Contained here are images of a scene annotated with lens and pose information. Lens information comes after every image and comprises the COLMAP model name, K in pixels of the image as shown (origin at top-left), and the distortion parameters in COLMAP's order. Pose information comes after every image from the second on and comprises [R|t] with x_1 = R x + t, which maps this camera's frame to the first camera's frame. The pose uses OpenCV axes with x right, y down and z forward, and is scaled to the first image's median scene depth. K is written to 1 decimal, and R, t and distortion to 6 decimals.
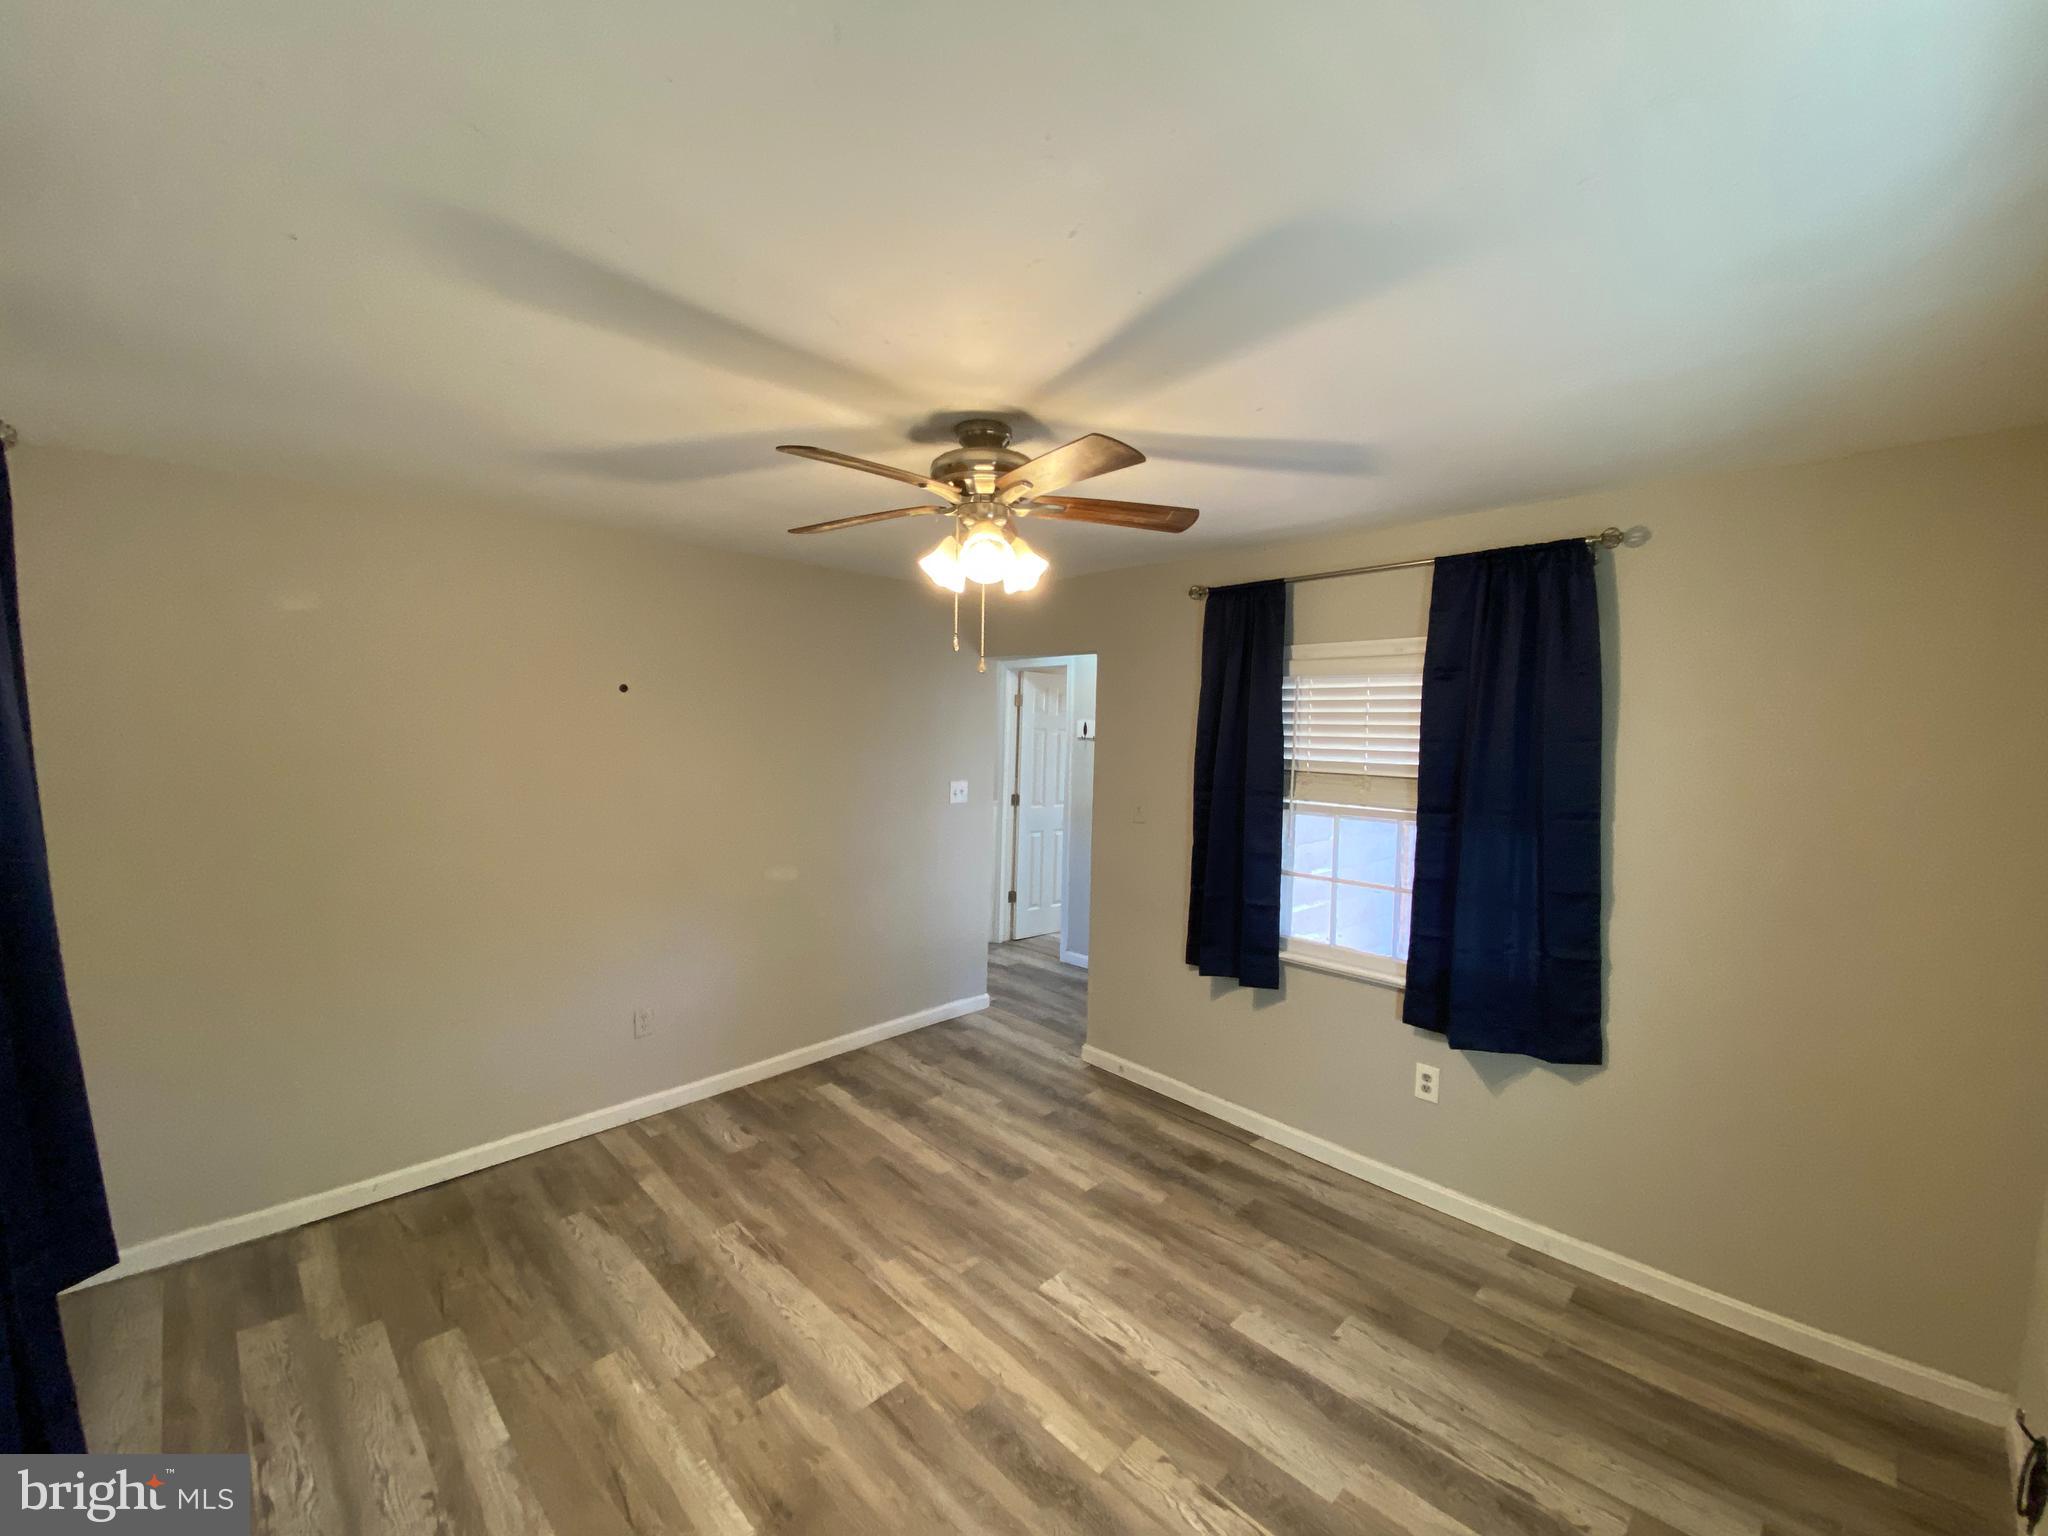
lens RADIAL K [[838.7, 0, 1035.8], [0, 838.7, 767.4], [0, 0, 1]] dist [0.022919, -0.019758]
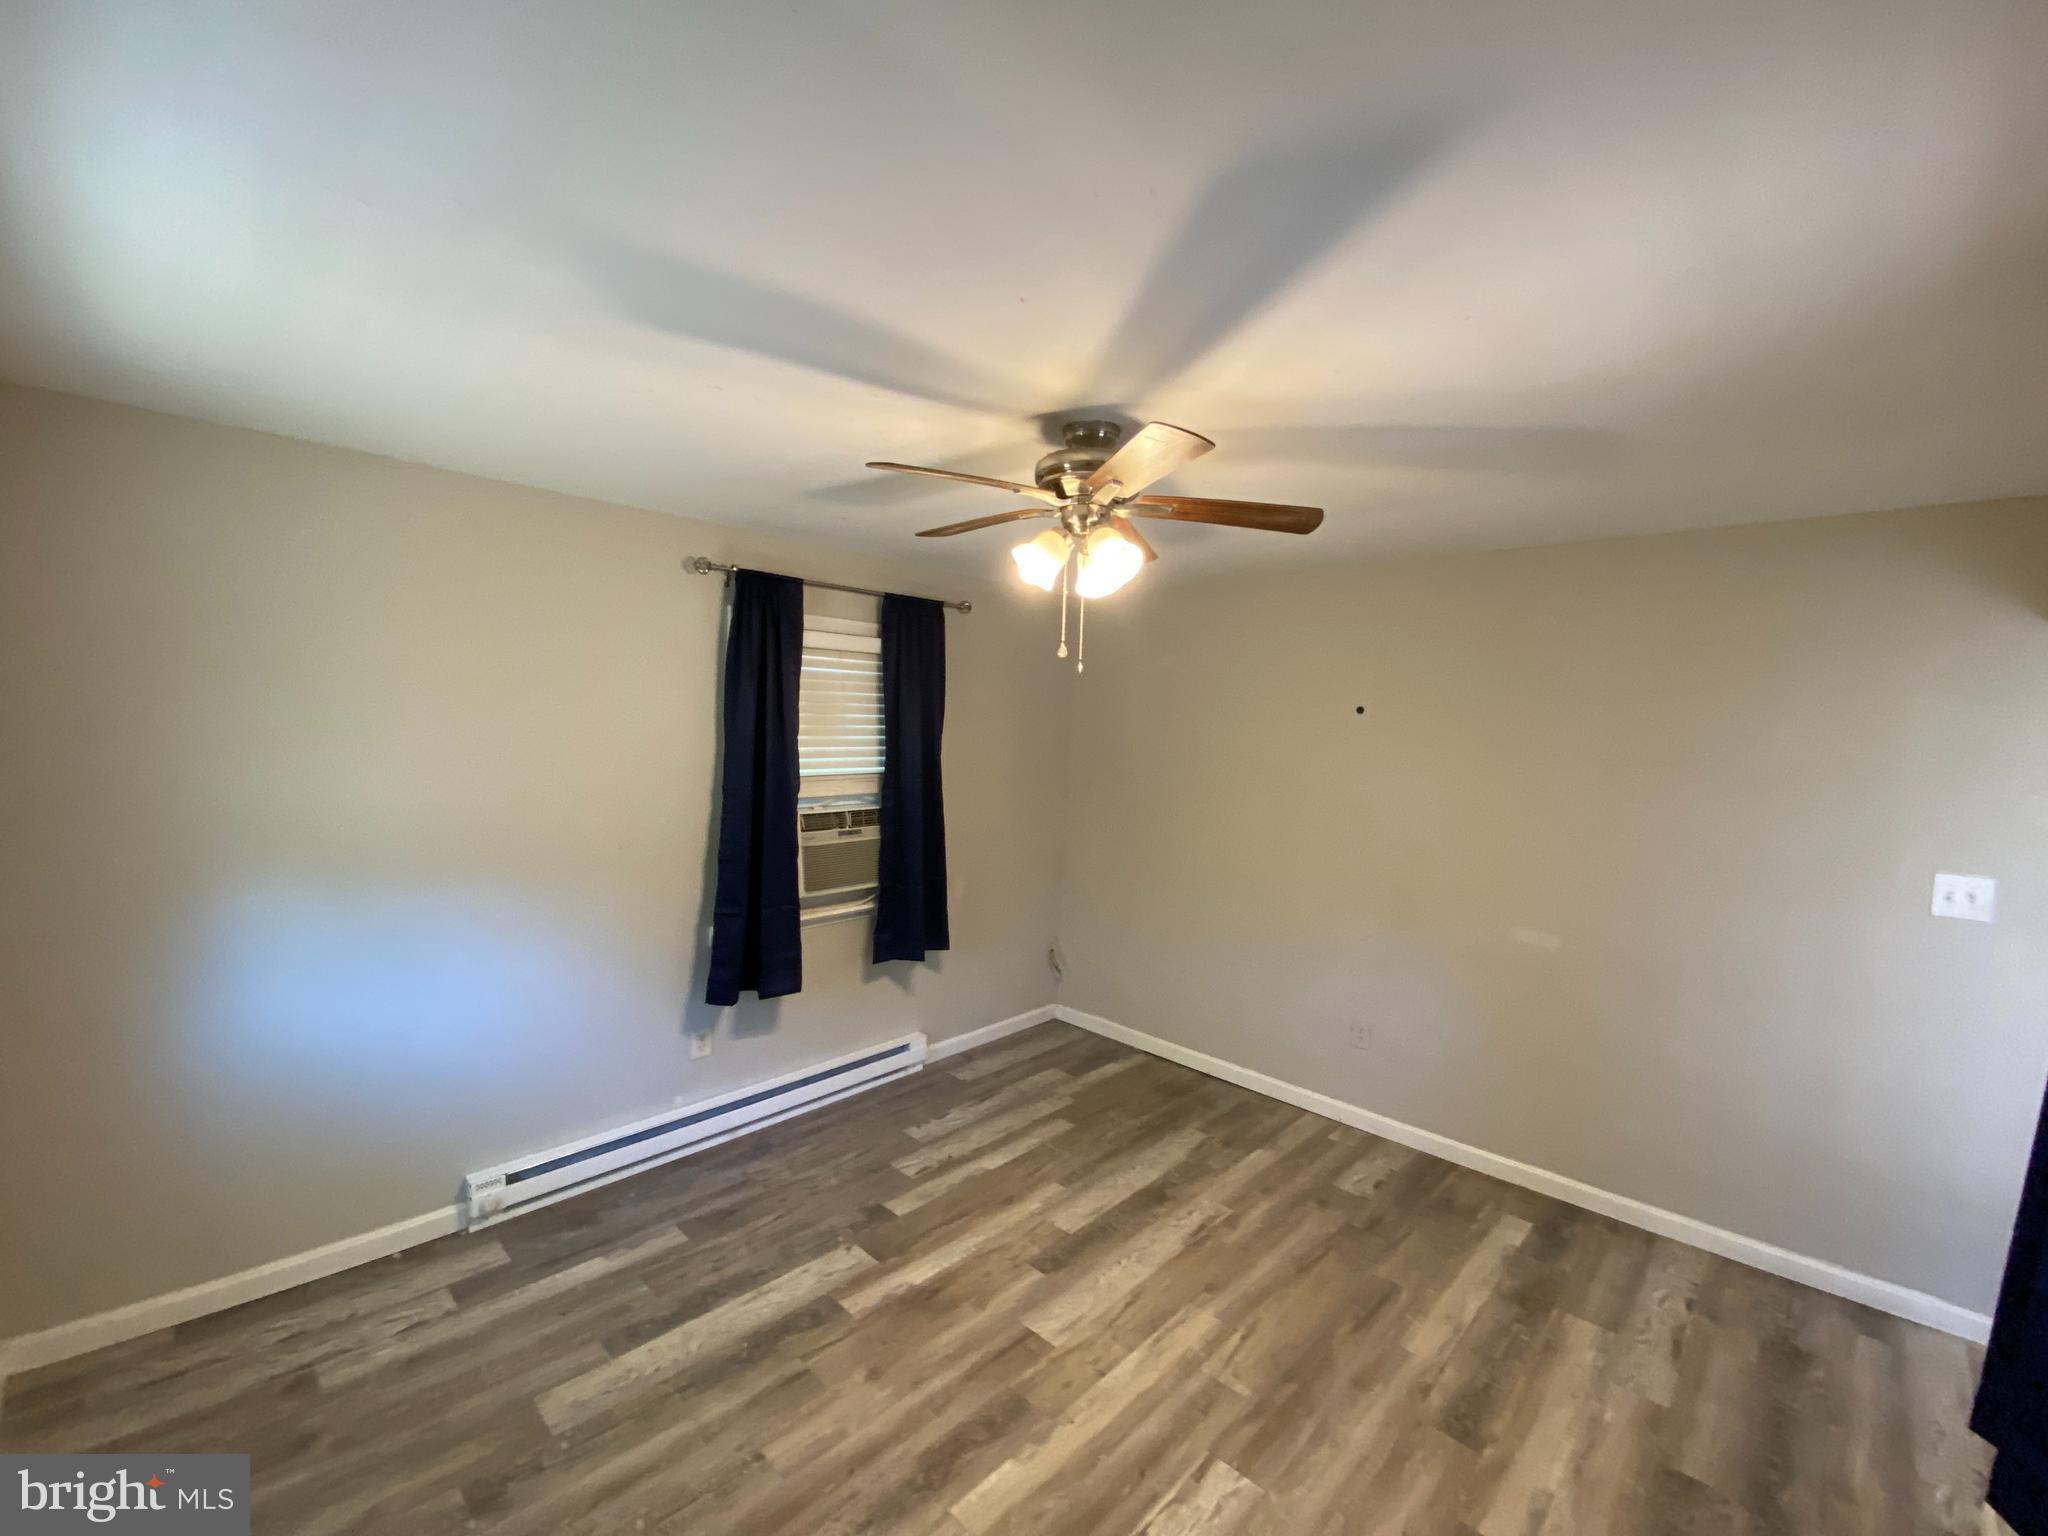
lens RADIAL K [[838.7, 0, 1015.1], [0, 838.7, 767.1], [0, 0, 1]] dist [0.022919, -0.019758]
pose [[0.012034, 0.039266, -0.999156, 0.752774], [-0.092793, 0.994961, 0.037984, -0.029085], [0.995613, 0.092258, 0.015617, 0.745392]]
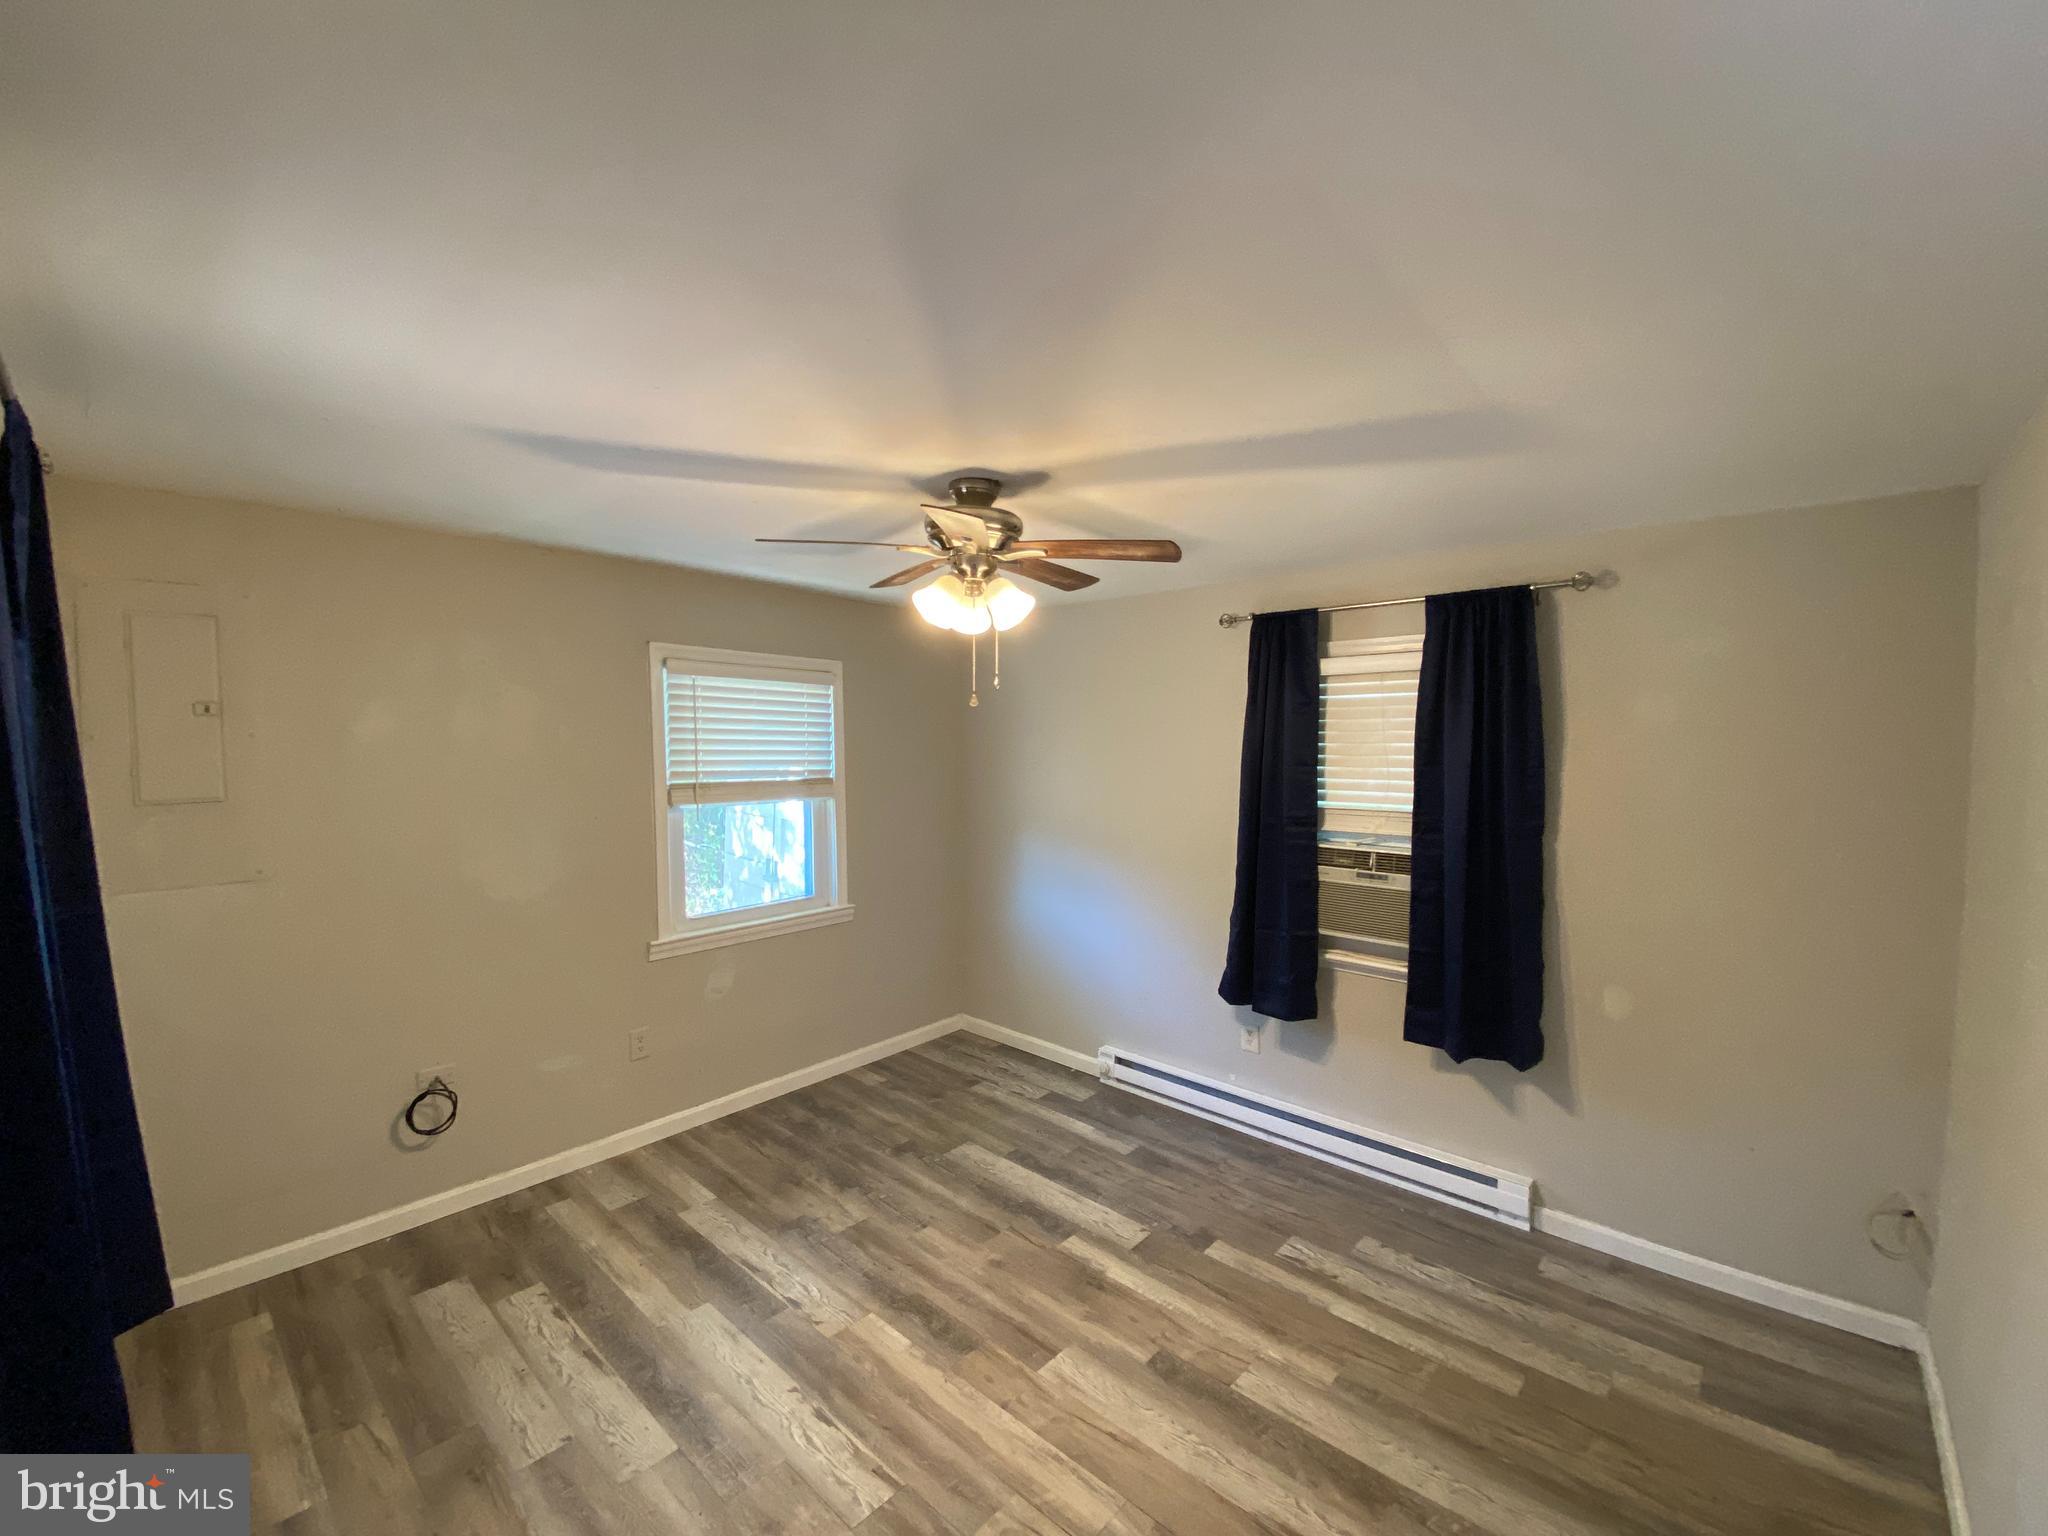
lens RADIAL K [[838.7, 0, 1035.3], [0, 838.7, 765.0], [0, 0, 1]] dist [0.022919, -0.019758]
pose [[-0.998217, -0.017449, -0.057090, -0.069216], [-0.023121, 0.994694, 0.100249, -0.120816], [0.055038, 0.101390, -0.993323, 1.705494]]
